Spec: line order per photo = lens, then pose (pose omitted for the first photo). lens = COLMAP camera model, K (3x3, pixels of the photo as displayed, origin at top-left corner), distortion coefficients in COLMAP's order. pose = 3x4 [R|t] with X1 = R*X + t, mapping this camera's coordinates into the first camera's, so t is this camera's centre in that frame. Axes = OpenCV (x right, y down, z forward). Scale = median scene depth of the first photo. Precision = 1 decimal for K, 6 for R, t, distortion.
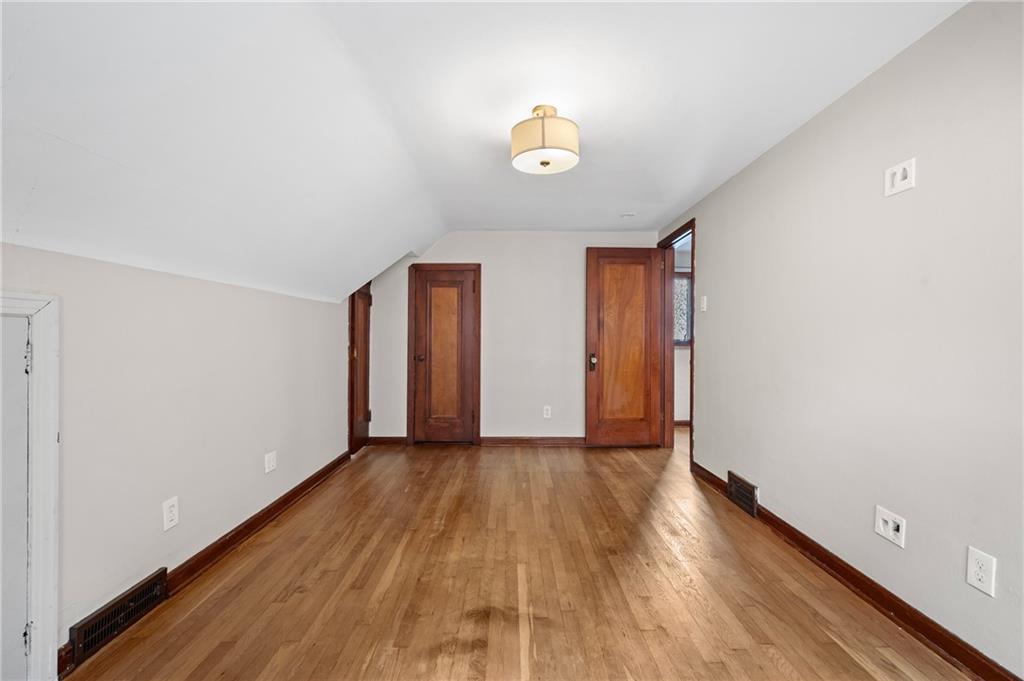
lens RADIAL K [[447.8, 0, 512.0], [0, 447.8, 340.5], [0, 0, 1]] dist [0.004086, 0.000154]
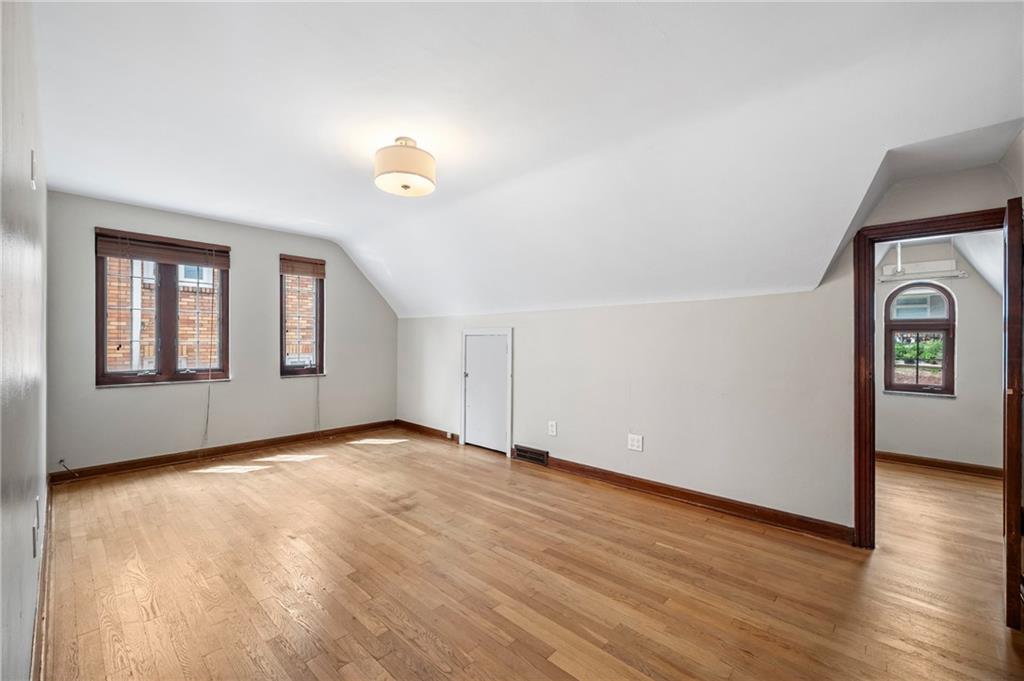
lens RADIAL K [[424.8, 0, 512.0], [0, 424.8, 340.5], [0, 0, 1]] dist [-0.003180, -0.000112]
pose [[-0.688703, -0.008538, -0.724993, 0.634190], [-0.007252, 0.999962, -0.004887, 0.001910], [0.725007, 0.001892, -0.688739, 1.840775]]
